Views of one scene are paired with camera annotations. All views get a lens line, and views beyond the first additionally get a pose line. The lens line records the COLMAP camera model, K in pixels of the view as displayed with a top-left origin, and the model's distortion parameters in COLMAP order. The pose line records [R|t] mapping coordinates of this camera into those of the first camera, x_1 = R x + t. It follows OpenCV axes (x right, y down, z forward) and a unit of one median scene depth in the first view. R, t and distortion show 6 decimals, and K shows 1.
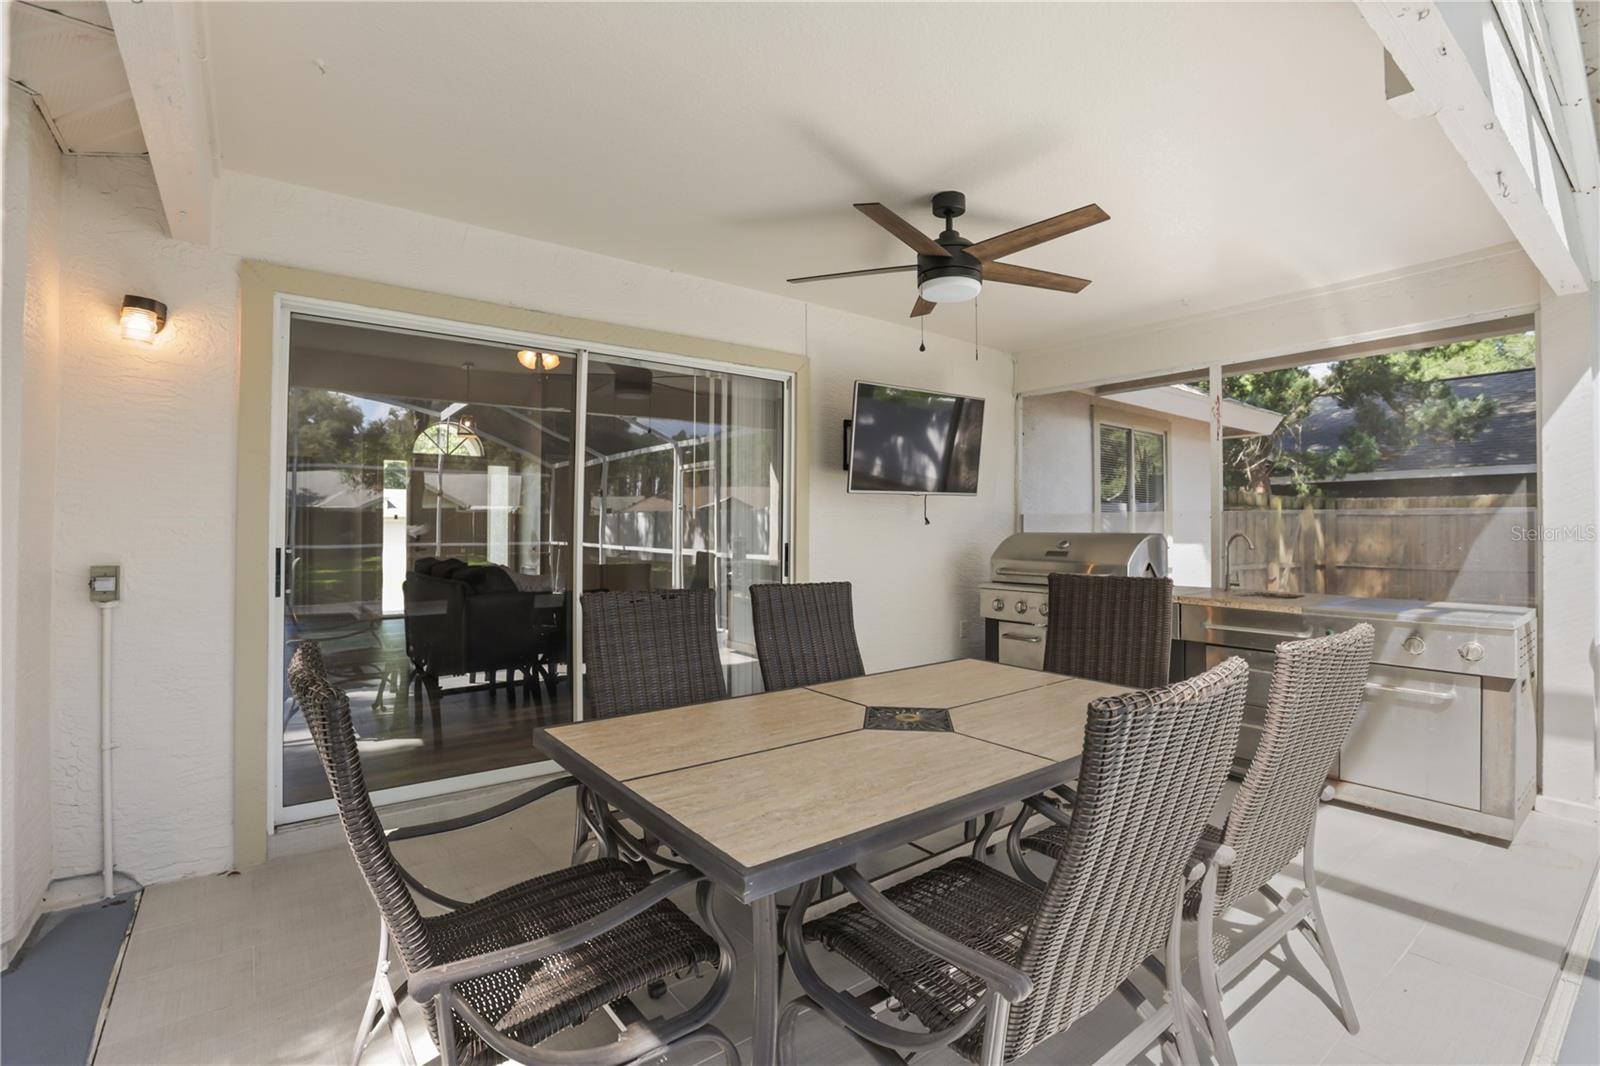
lens RADIAL K [[732.8, 0, 796.1], [0, 732.8, 529.6], [0, 0, 1]] dist [-0.005161, 0.000372]
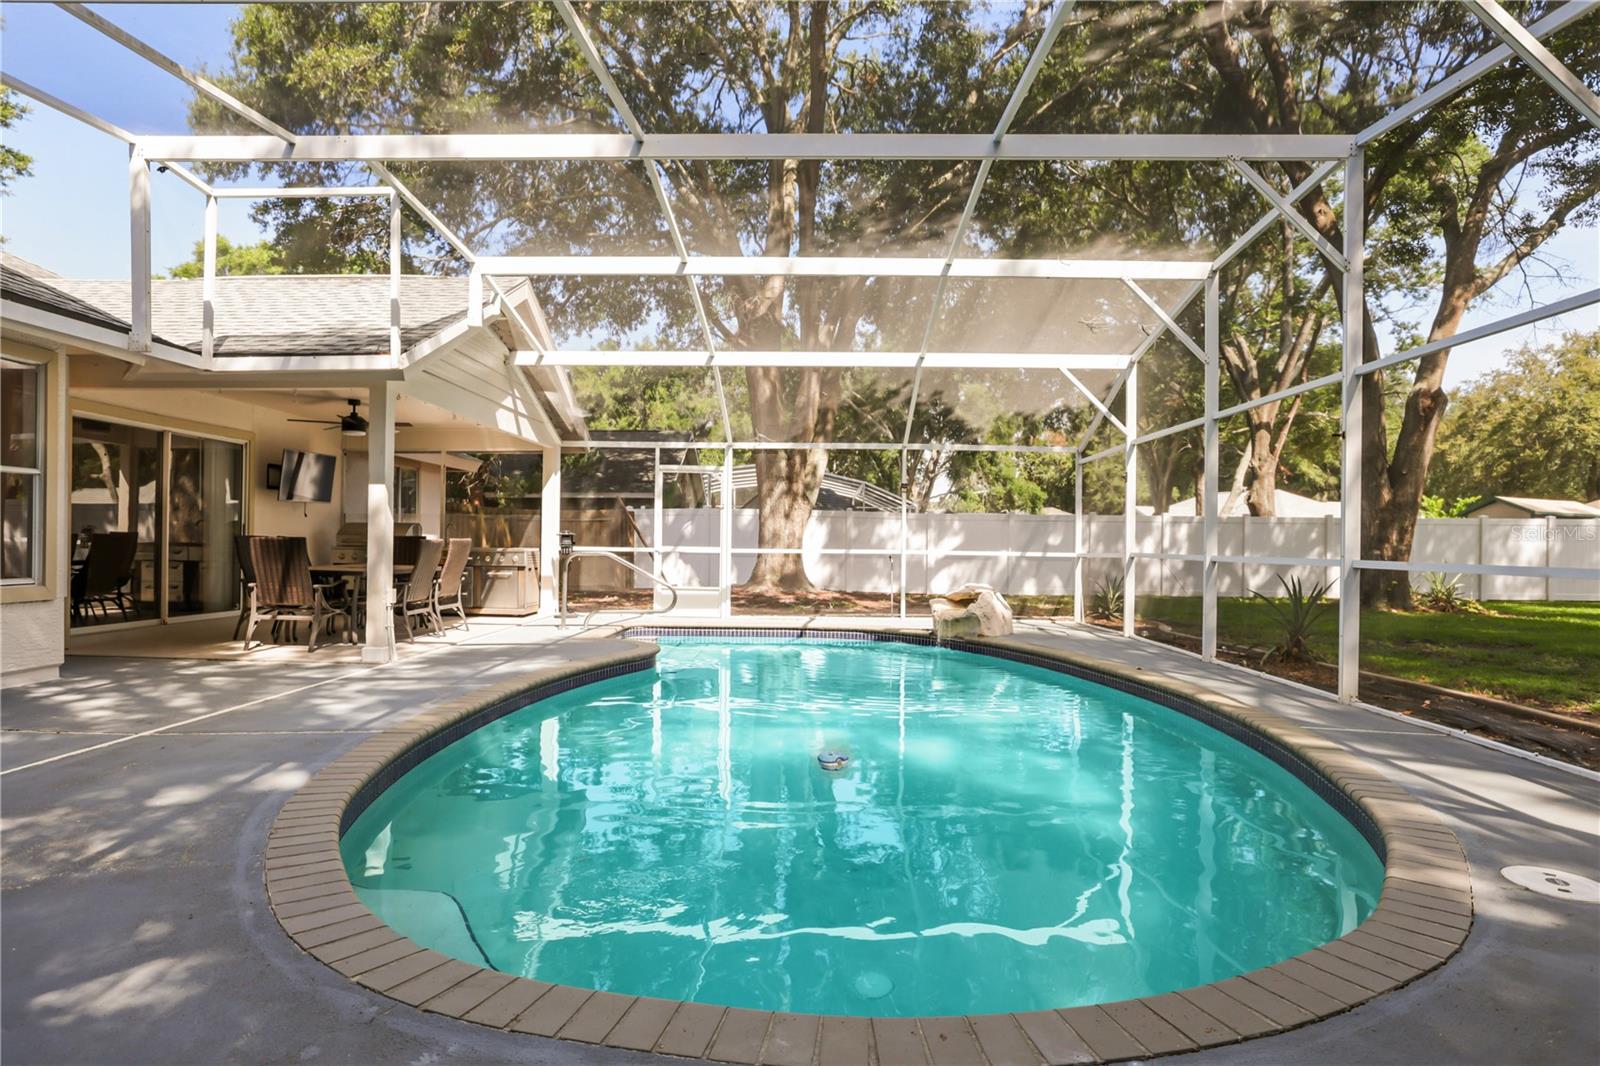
lens RADIAL K [[884.3, 0, 802.6], [0, 884.3, 542.0], [0, 0, 1]] dist [-0.017722, 0.003272]
pose [[0.621332, -0.001125, 0.783546, -0.955818], [0.000267, 0.999999, 0.001225, 0.065729], [-0.783547, -0.000552, 0.621332, -1.727487]]
